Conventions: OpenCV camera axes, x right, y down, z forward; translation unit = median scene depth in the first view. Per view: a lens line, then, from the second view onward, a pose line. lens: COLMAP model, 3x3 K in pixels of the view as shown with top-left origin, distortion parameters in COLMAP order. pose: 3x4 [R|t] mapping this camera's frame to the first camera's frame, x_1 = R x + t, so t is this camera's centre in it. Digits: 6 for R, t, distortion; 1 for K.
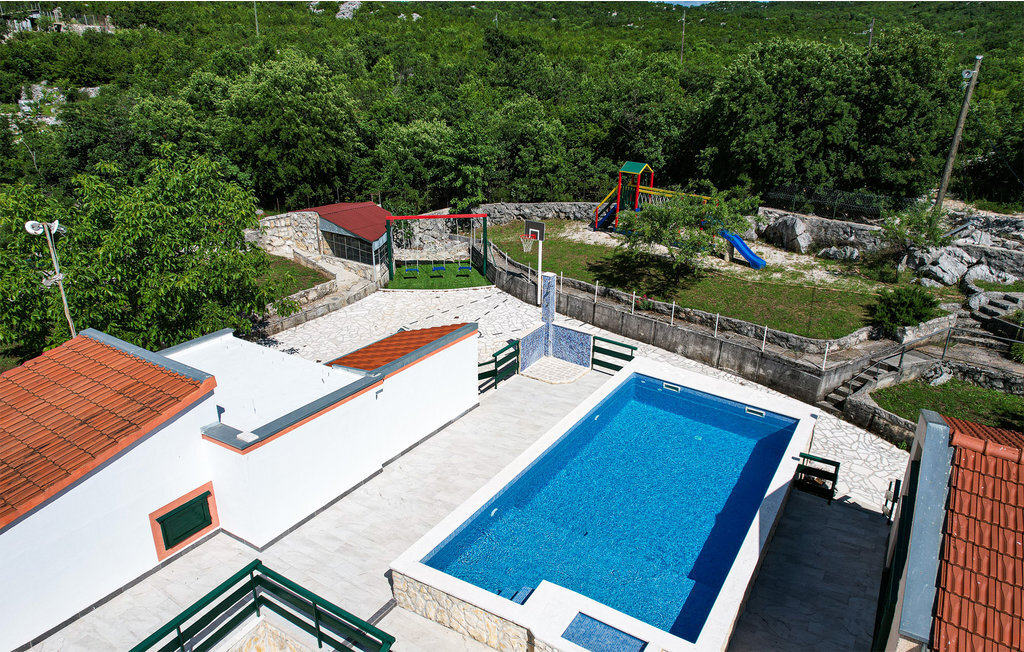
lens RADIAL K [[652.7, 0, 512.0], [0, 652.7, 326.0], [0, 0, 1]] dist [-0.076840, 0.071392]
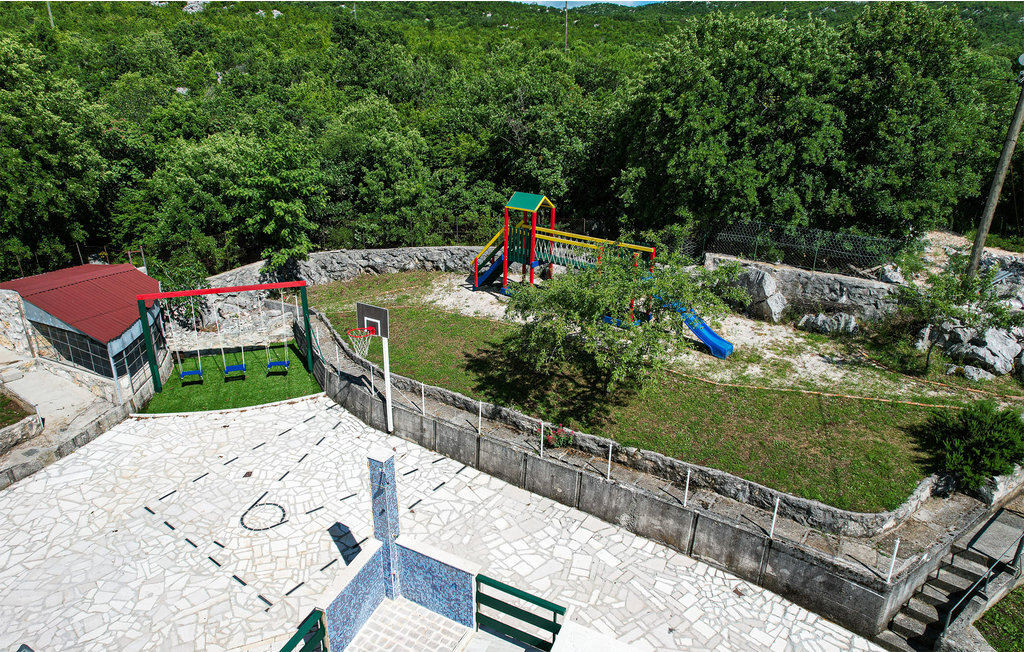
lens RADIAL K [[652.7, 0, 512.0], [0, 652.7, 326.0], [0, 0, 1]] dist [-0.076840, 0.071392]
pose [[0.984676, -0.058514, 0.164282, 0.058155], [0.059036, 0.998254, 0.001708, -0.125057], [-0.164095, 0.008017, 0.986412, 0.357991]]
